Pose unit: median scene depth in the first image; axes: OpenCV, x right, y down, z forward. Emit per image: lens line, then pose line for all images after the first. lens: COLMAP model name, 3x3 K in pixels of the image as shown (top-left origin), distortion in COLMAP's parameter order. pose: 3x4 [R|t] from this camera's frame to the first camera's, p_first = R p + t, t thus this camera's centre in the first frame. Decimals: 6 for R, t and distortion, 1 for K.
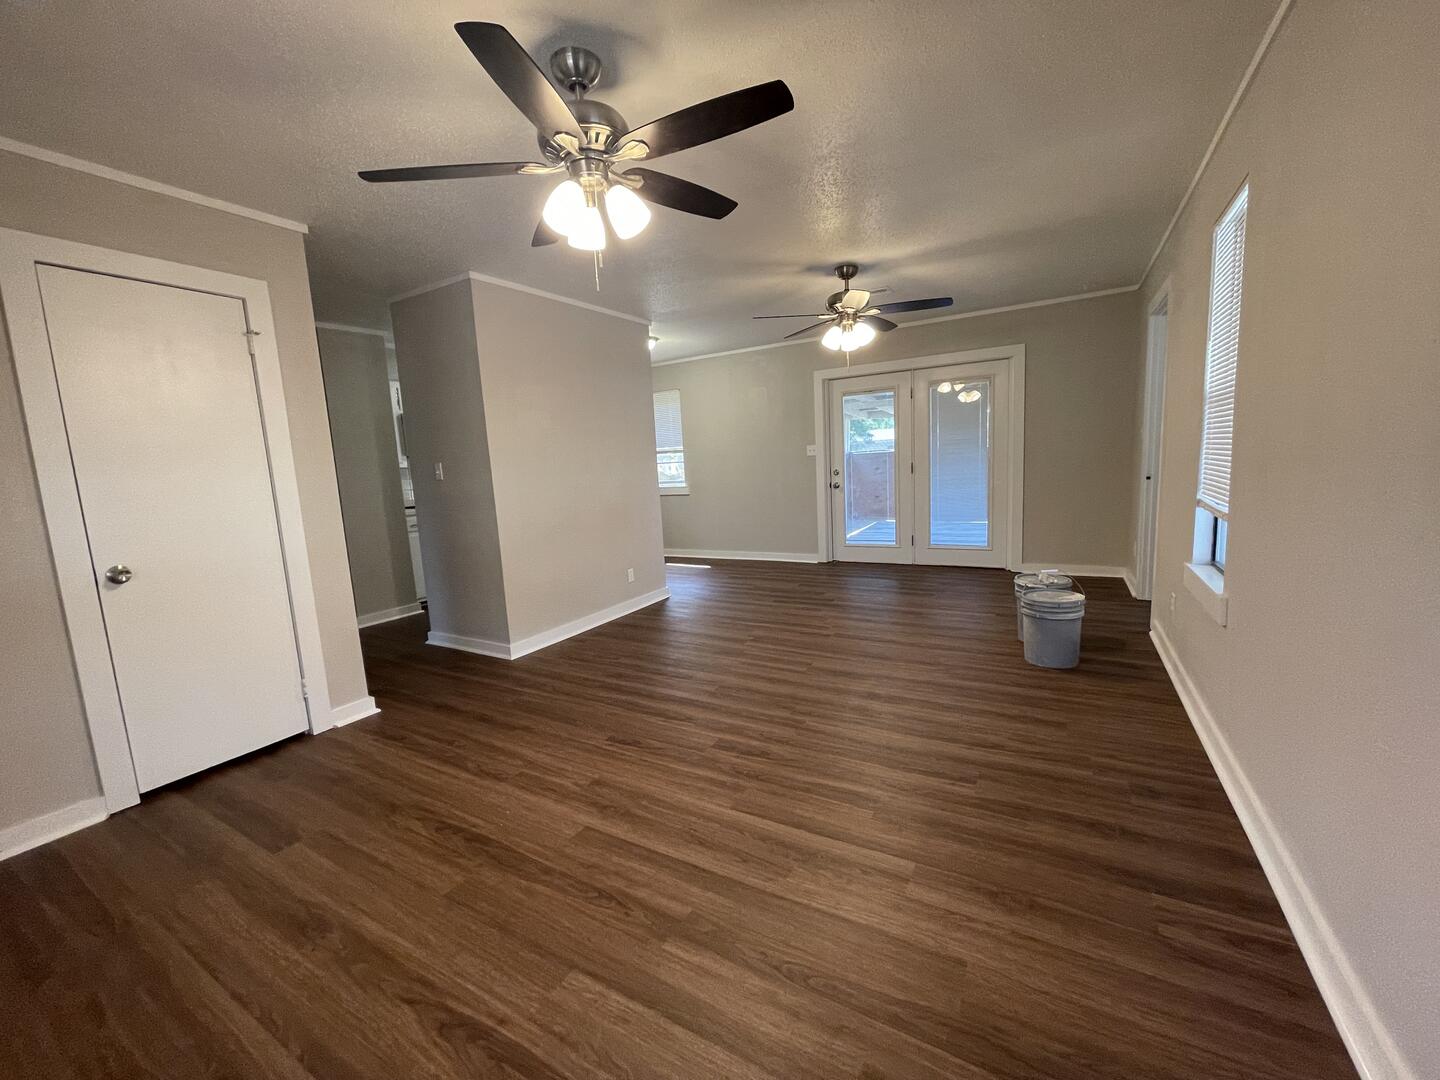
lens RADIAL K [[579.4, 0, 719.5], [0, 579.4, 538.9], [0, 0, 1]] dist [0.001182, -0.000229]
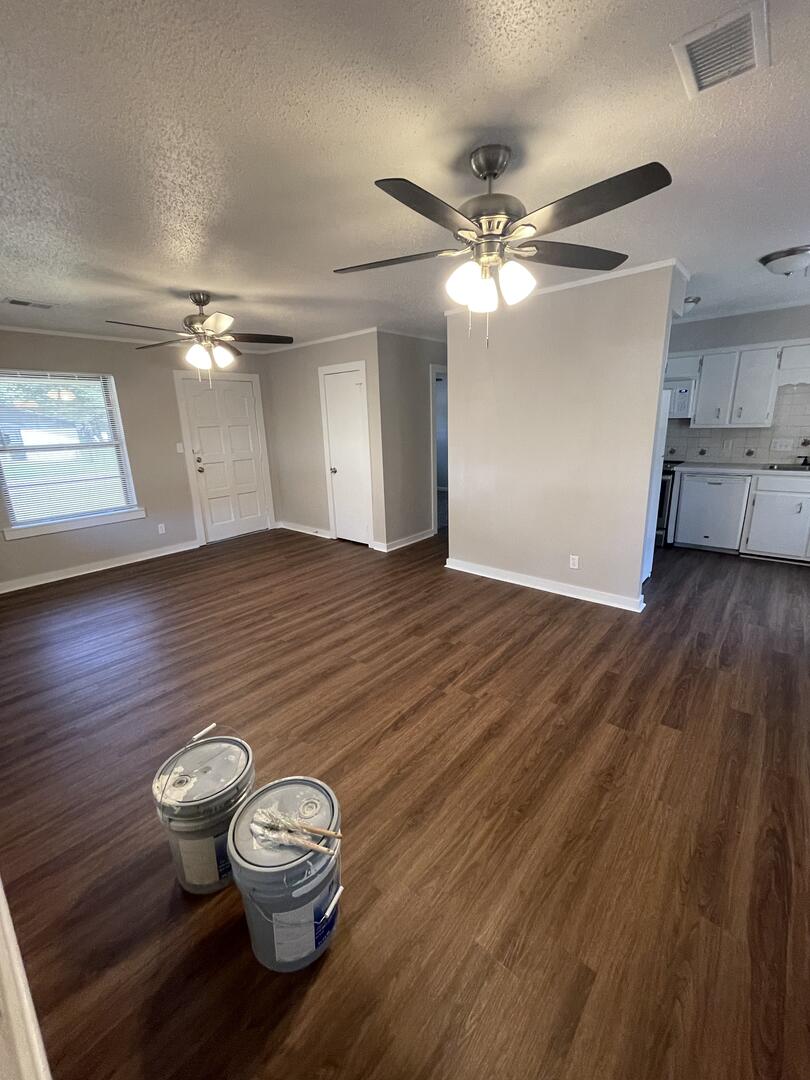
lens RADIAL K [[434.6, 0, 407.7], [0, 434.6, 538.7], [0, 0, 1]] dist [0.001182, -0.000229]
pose [[-0.180646, 0.318730, -0.930472, 1.120150], [-0.094662, 0.936010, 0.339005, -0.387479], [0.978982, 0.149320, -0.138915, 1.570137]]
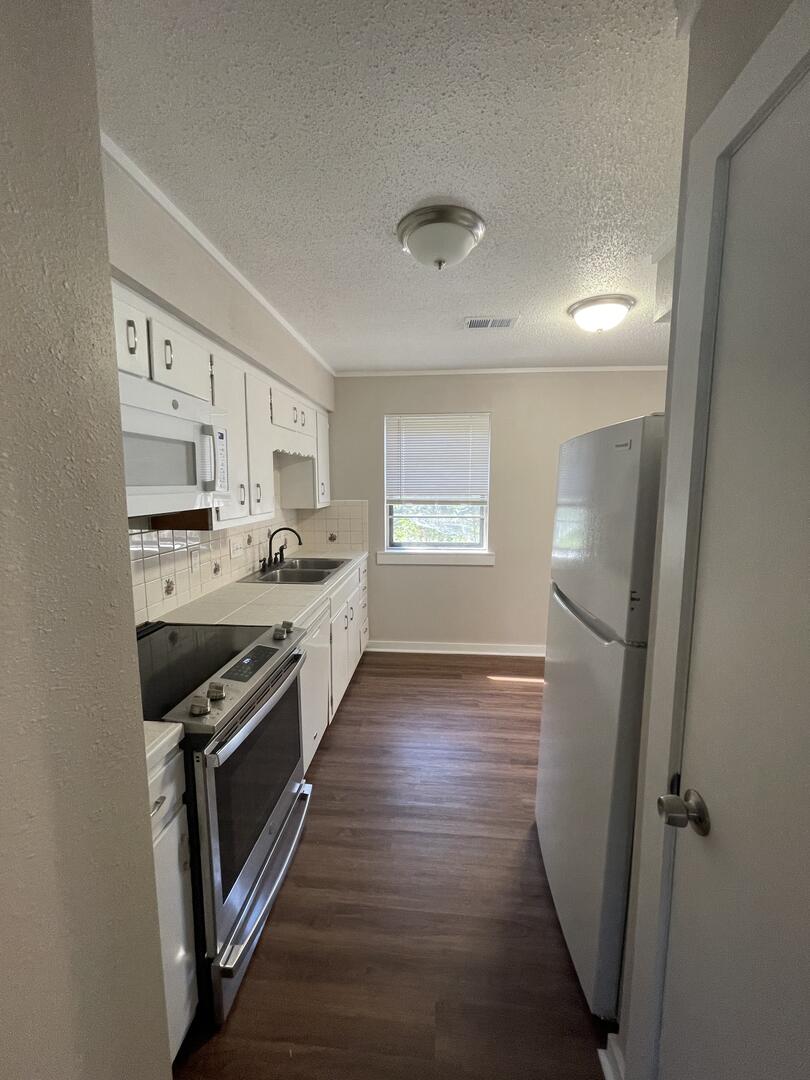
lens RADIAL K [[434.6, 0, 406.1], [0, 434.6, 539.0], [0, 0, 1]] dist [0.001182, -0.000229]
pose [[0.905640, 0.000841, 0.424047, -1.056464], [0.007926, 0.999790, -0.018911, -0.282131], [-0.423974, 0.020488, 0.905443, 1.637514]]
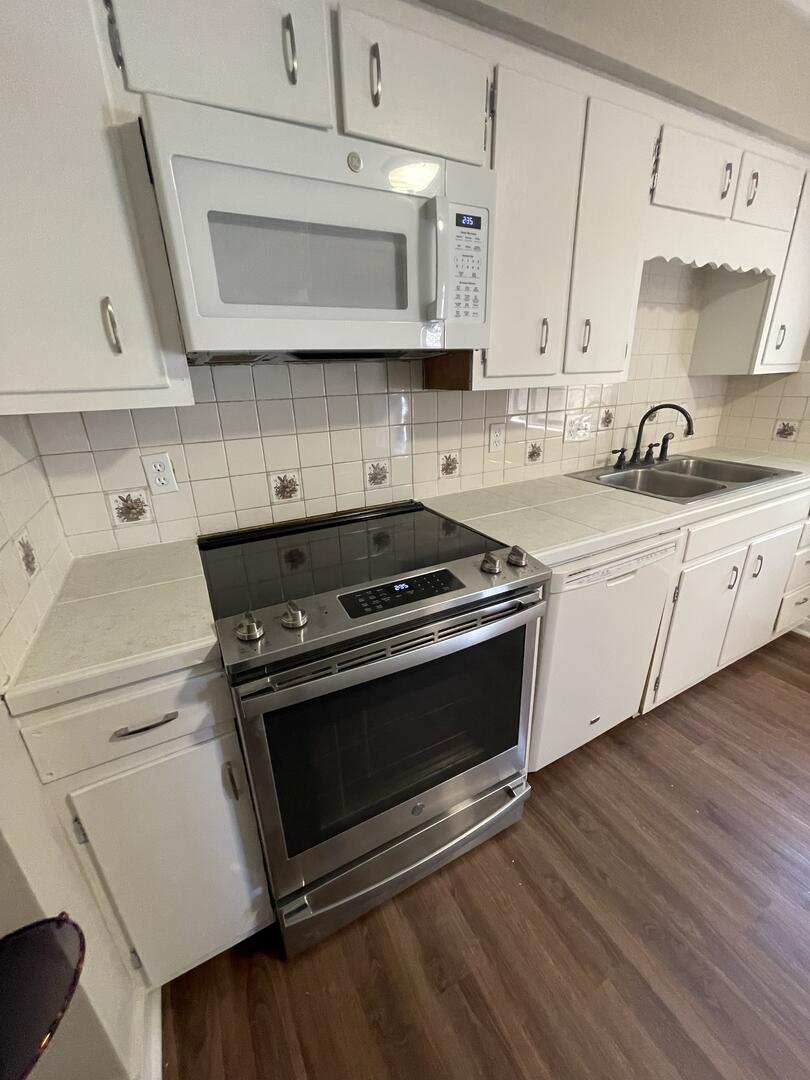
lens RADIAL K [[434.6, 0, 405.4], [0, 434.6, 536.8], [0, 0, 1]] dist [0.001182, -0.000229]
pose [[0.844904, 0.212430, -0.490929, -0.818601], [-0.088332, 0.960572, 0.263628, -0.275956], [0.527575, -0.179376, 0.830355, 1.950274]]
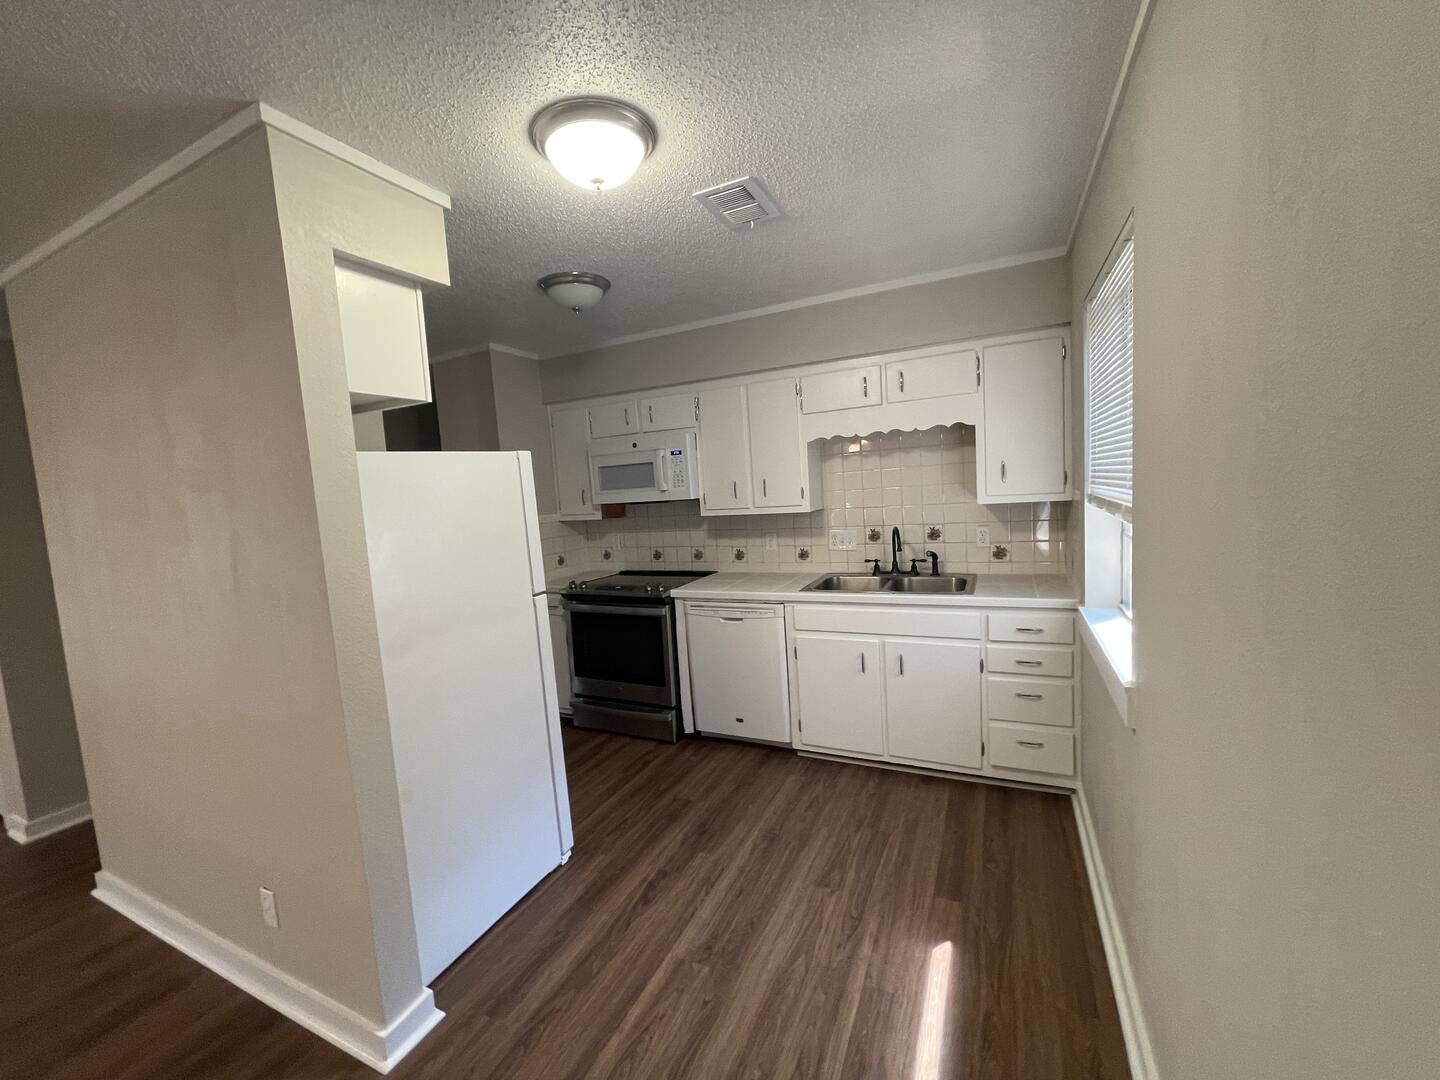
lens RADIAL K [[579.4, 0, 714.4], [0, 579.4, 539.8], [0, 0, 1]] dist [0.001182, -0.000229]
pose [[0.068453, 0.146099, -0.986899, 0.367384], [-0.076780, 0.987057, 0.140797, -0.457936], [0.994695, 0.066137, 0.078784, 2.374813]]
